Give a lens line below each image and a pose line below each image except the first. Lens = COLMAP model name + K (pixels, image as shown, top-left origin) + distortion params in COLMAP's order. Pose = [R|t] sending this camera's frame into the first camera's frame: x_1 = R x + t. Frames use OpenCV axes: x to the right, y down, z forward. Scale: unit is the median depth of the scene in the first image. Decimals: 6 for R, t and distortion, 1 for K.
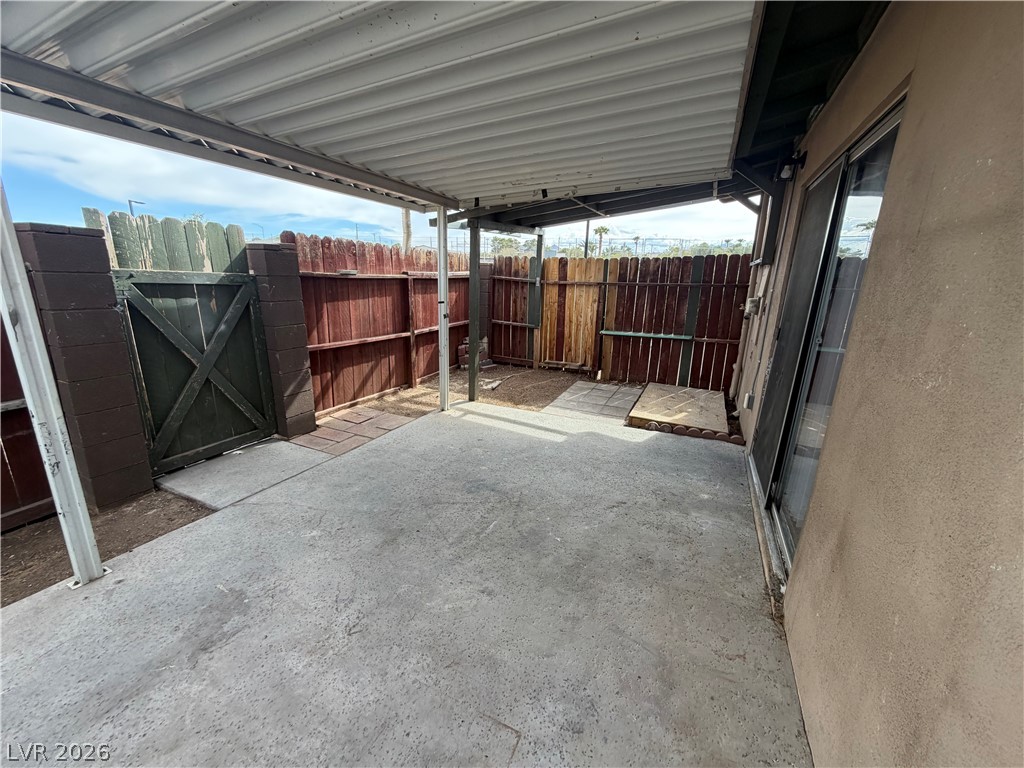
lens RADIAL K [[409.8, 0, 509.2], [0, 409.8, 383.3], [0, 0, 1]] dist [0.004069, -0.000074]
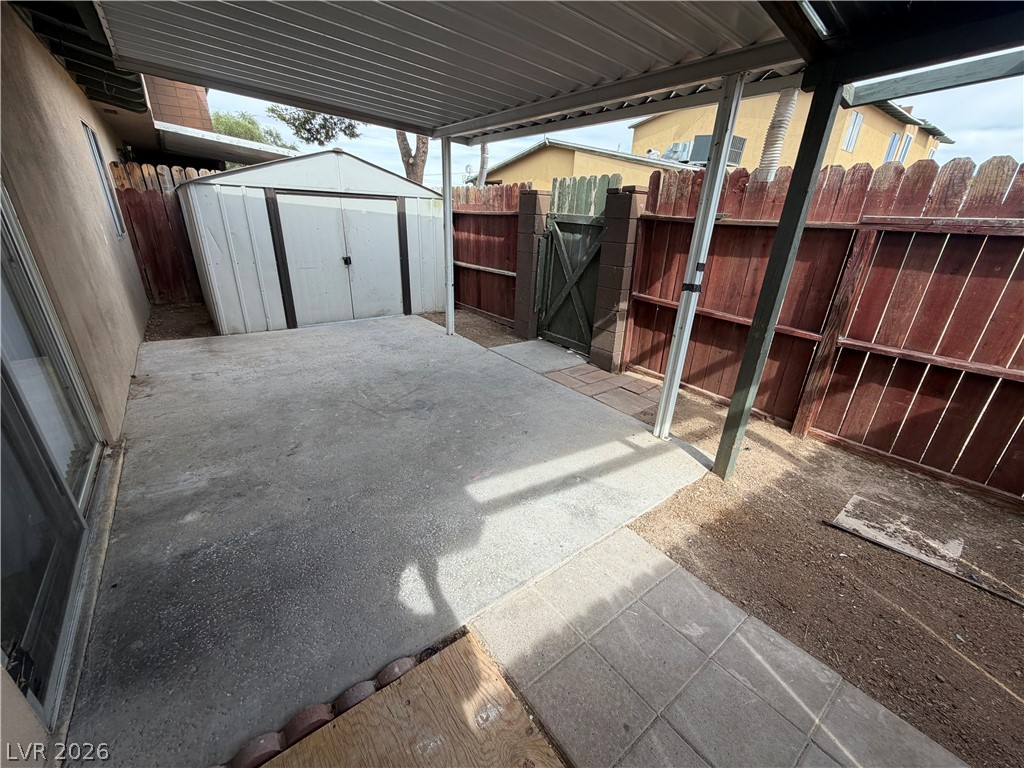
lens RADIAL K [[409.8, 0, 509.0], [0, 409.8, 384.2], [0, 0, 1]] dist [0.004069, -0.000074]
pose [[-0.457449, 0.298417, -0.837668, 0.594642], [-0.274862, 0.848427, 0.452352, -0.294279], [0.845690, 0.437171, -0.306089, 1.251273]]
